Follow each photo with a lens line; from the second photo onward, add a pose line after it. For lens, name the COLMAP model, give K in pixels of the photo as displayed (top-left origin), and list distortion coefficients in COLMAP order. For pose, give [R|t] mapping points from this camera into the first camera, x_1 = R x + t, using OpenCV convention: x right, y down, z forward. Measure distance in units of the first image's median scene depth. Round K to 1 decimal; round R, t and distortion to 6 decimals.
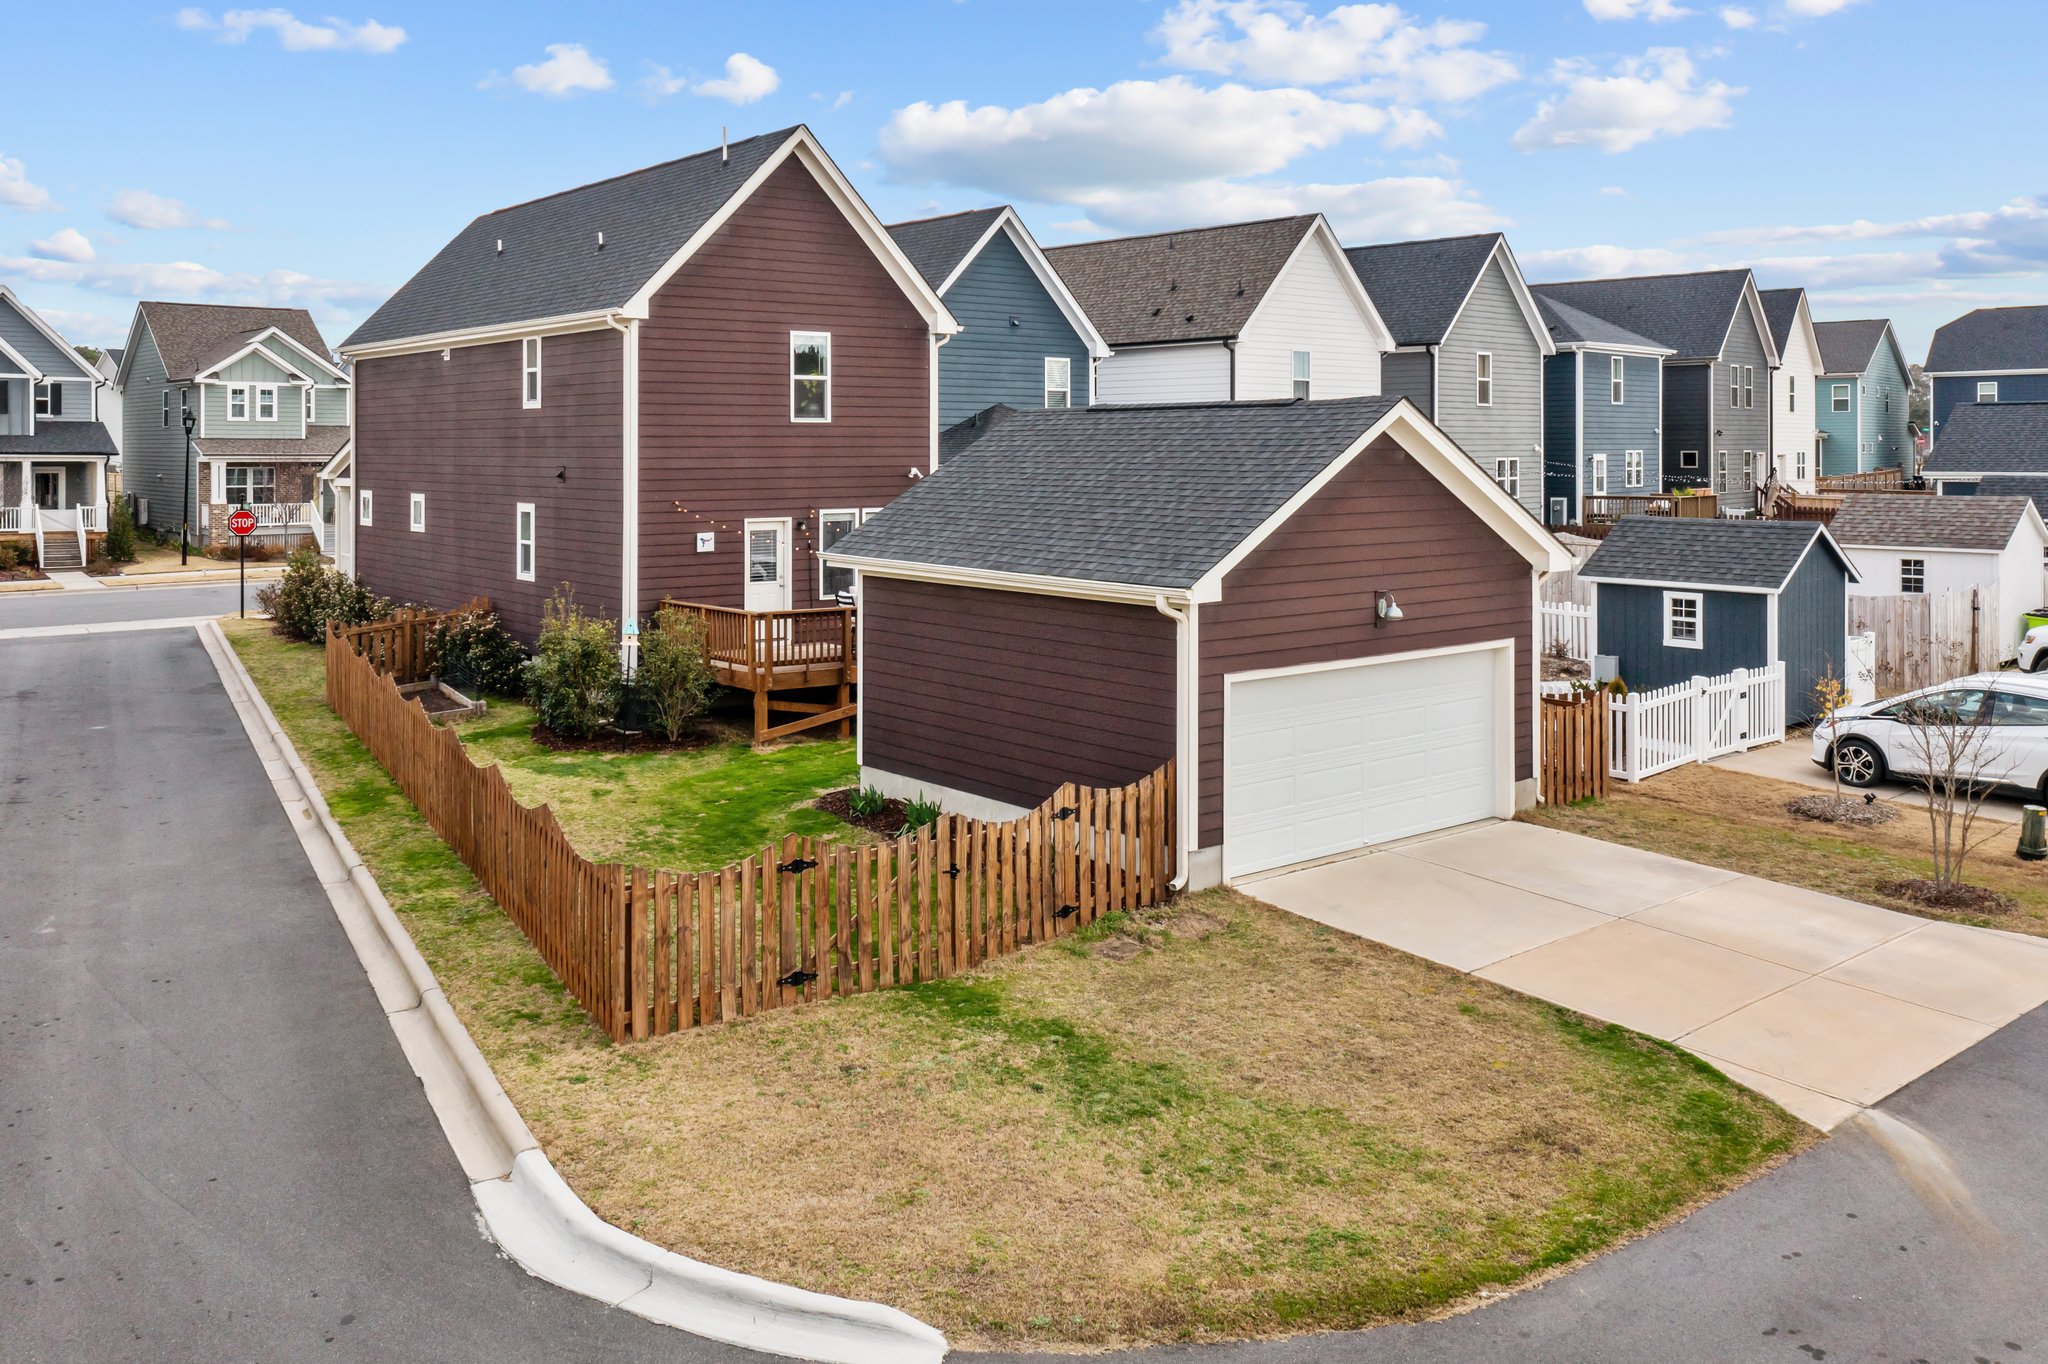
lens RADIAL K [[1682.2, 0, 1035.0], [0, 1682.2, 429.5], [0, 0, 1]] dist [-0.003979, 0.003337]
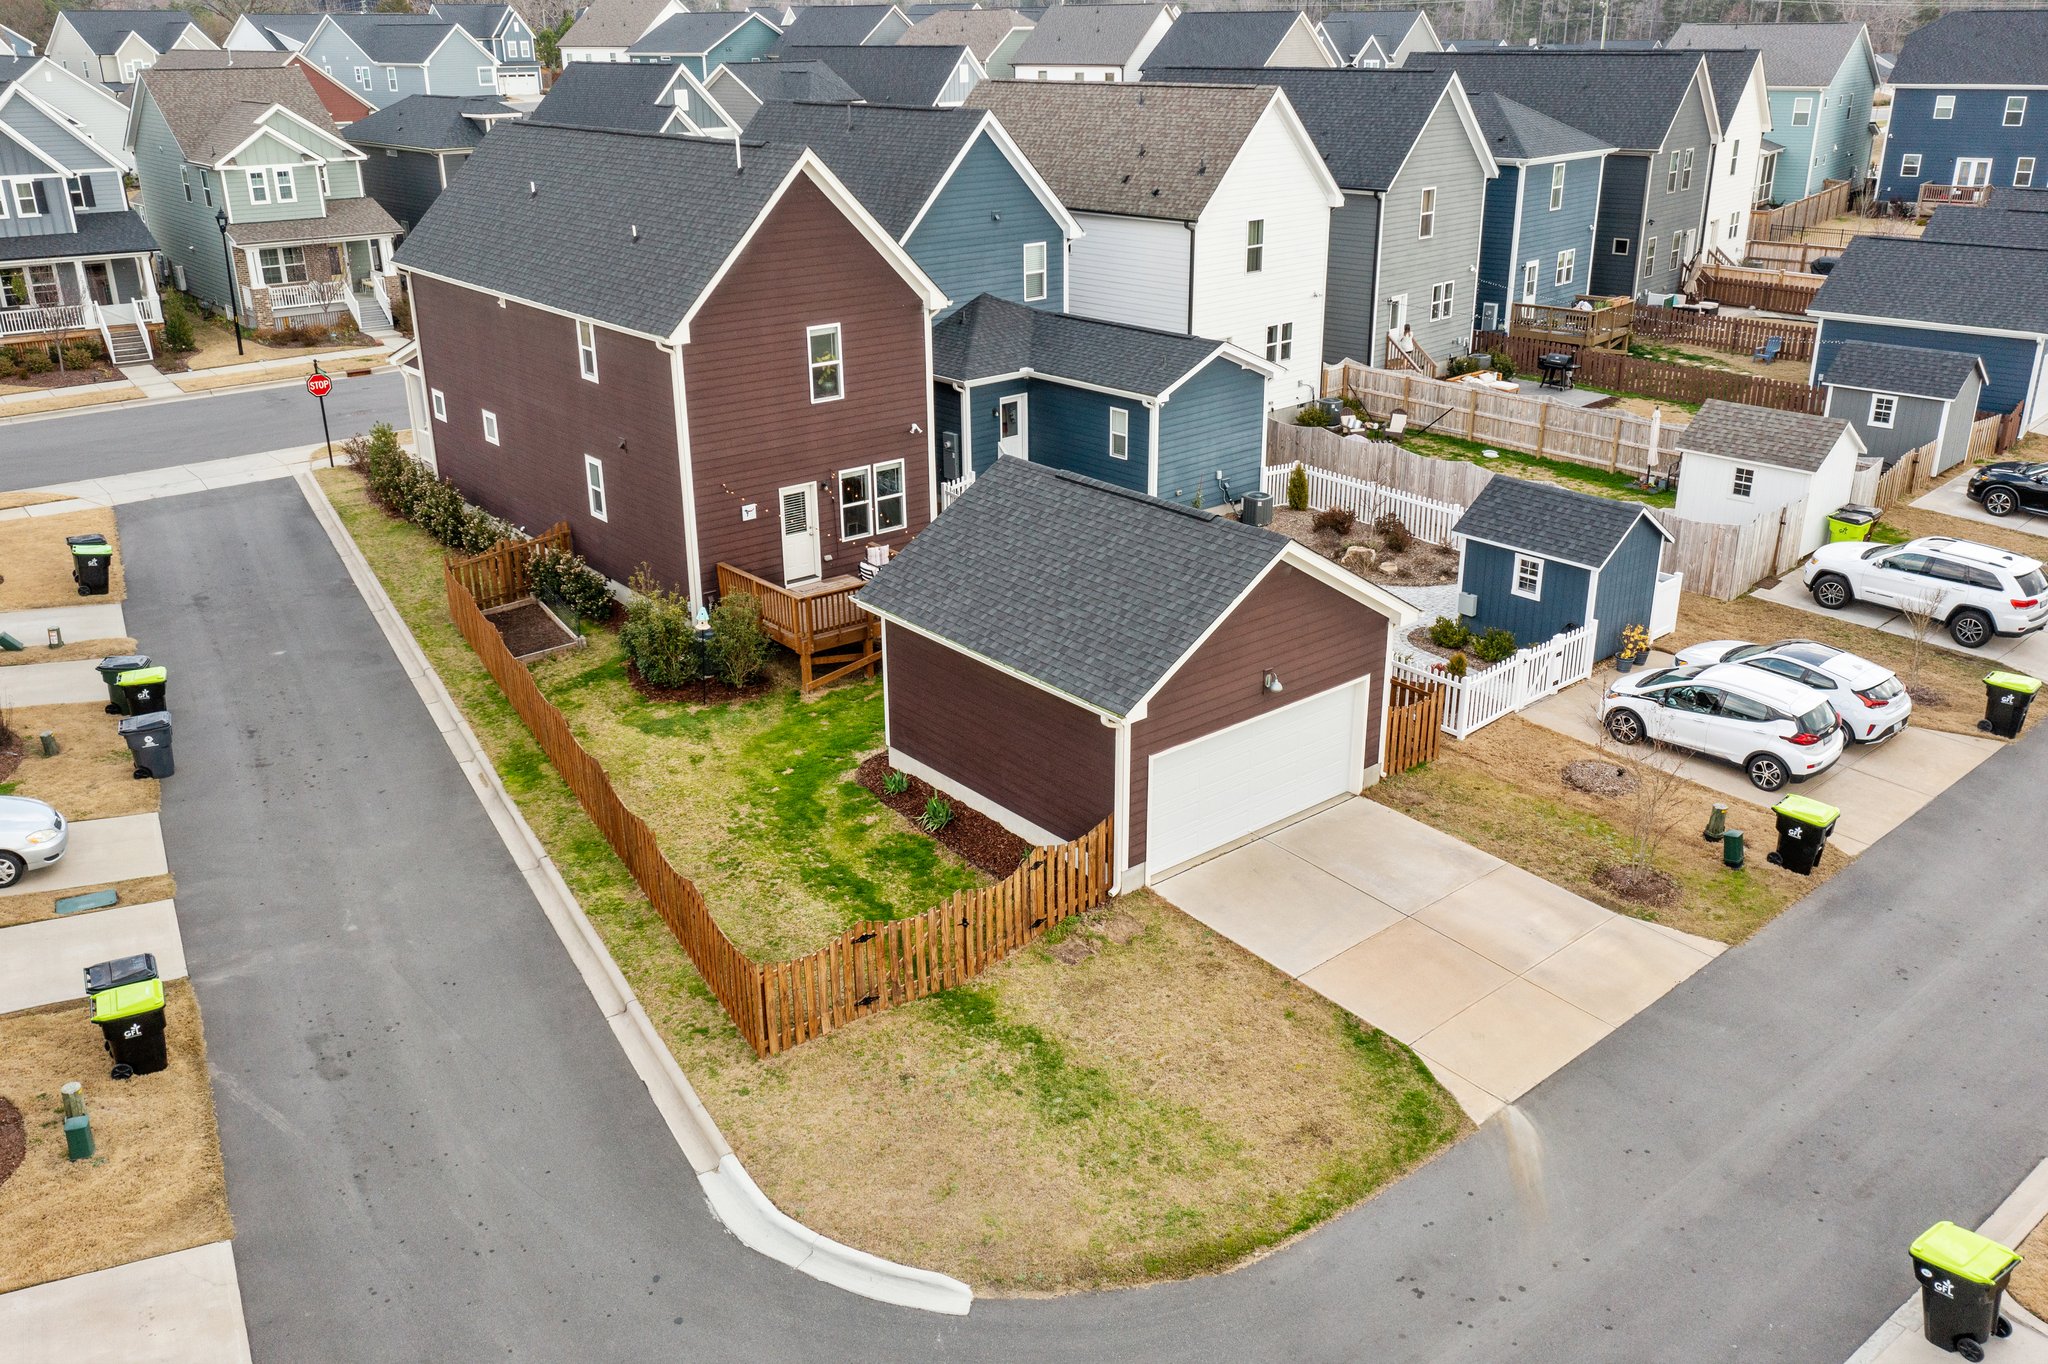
lens RADIAL K [[1649.3, 0, 1036.0], [0, 1649.3, 642.3], [0, 0, 1]] dist [-0.005691, 0.008609]
pose [[0.999925, -0.008863, 0.008455, 0.005437], [0.005225, 0.932955, 0.359956, -0.407904], [-0.011079, -0.359885, 0.932931, -0.243605]]
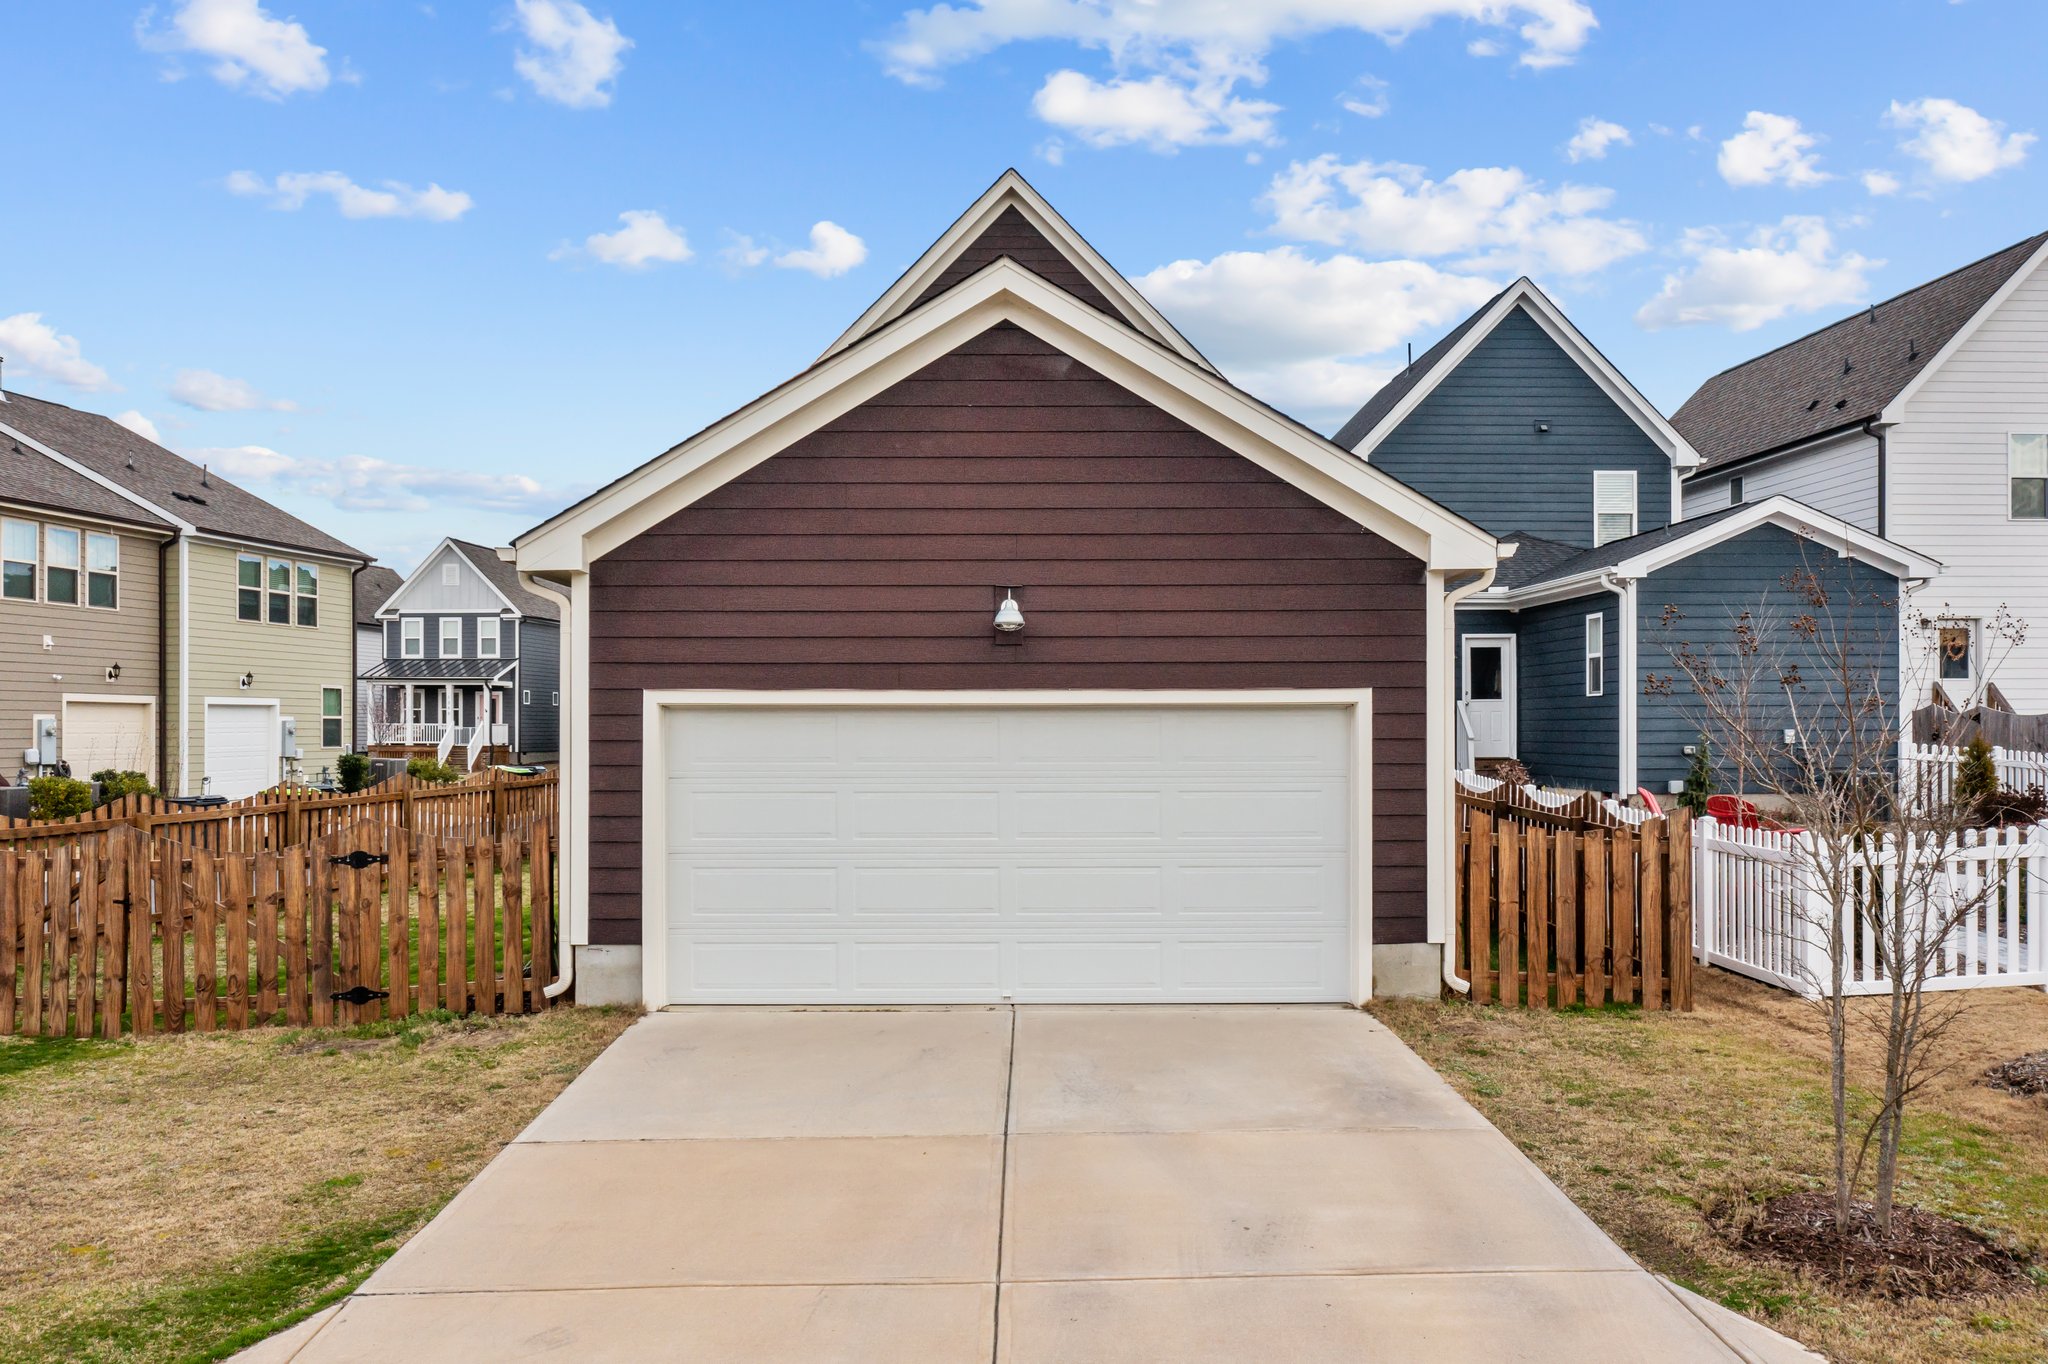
lens RADIAL K [[1637.2, 0, 1018.0], [0, 1637.2, 728.5], [0, 0, 1]] dist [-0.005152, 0.001033]
pose [[0.778682, 0.000452, -0.627418, 0.580642], [0.006996, 0.999931, 0.009403, 0.142348], [0.627379, -0.011711, 0.778626, 0.537413]]
